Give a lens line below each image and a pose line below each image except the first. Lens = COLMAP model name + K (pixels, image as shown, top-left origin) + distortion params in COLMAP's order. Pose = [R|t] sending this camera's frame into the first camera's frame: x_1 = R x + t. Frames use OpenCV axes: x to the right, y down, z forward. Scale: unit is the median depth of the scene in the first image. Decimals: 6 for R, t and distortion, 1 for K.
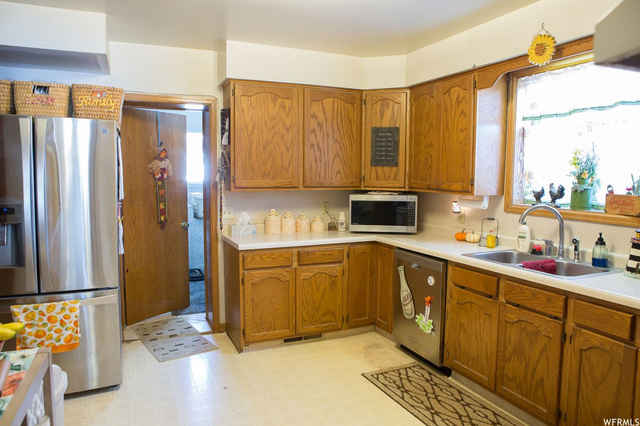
lens RADIAL K [[455.3, 0, 321.6], [0, 455.3, 212.9], [0, 0, 1]] dist [-0.073934, 0.055941]
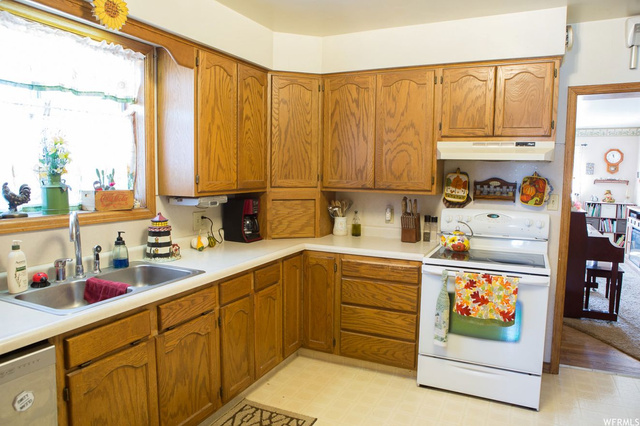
lens RADIAL K [[455.3, 0, 320.8], [0, 455.3, 210.3], [0, 0, 1]] dist [-0.073934, 0.055941]
pose [[-0.652358, -0.083207, 0.753330, -0.349397], [0.048504, 0.987334, 0.151056, -0.118868], [-0.756358, 0.135082, -0.640059, 1.238191]]
